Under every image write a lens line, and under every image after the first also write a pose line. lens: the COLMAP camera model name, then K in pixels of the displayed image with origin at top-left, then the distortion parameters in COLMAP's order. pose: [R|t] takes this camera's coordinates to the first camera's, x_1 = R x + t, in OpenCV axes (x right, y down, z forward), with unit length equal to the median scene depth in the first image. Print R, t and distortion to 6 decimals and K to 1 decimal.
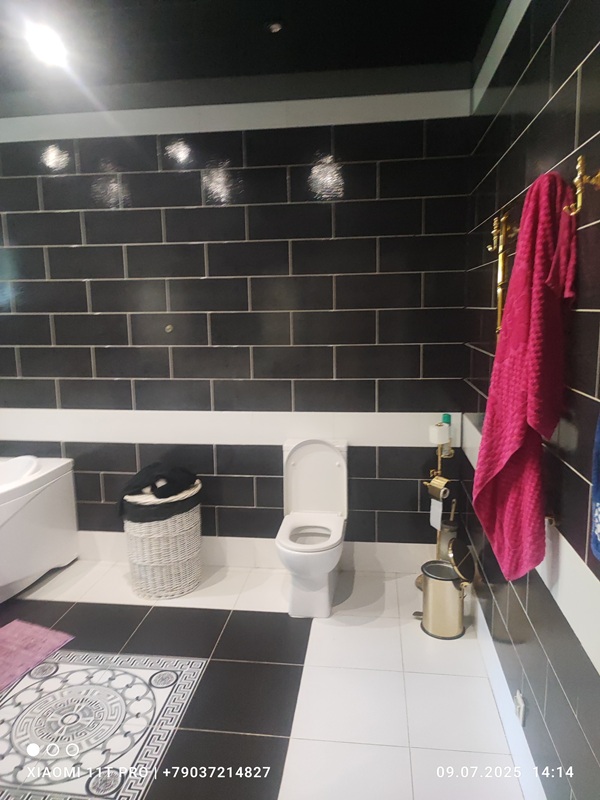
lens RADIAL K [[575.1, 0, 300.1], [0, 575.1, 398.4], [0, 0, 1]] dist [0.028514, -0.022569]
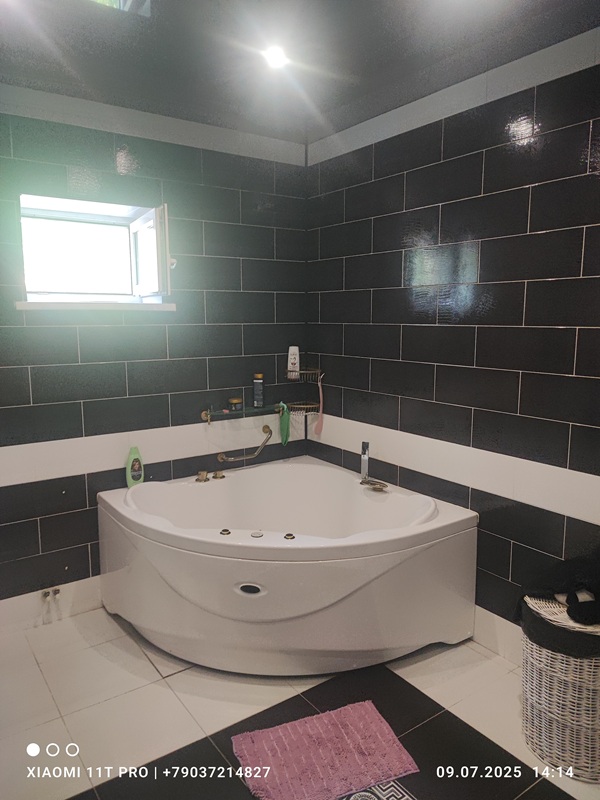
lens RADIAL K [[575.1, 0, 301.5], [0, 575.1, 402.5], [0, 0, 1]] dist [0.028514, -0.022569]
pose [[0.683376, 0.125433, -0.719210, -0.020836], [-0.123868, 0.990768, 0.055097, -0.062013], [0.719481, 0.051435, 0.692605, 0.319807]]
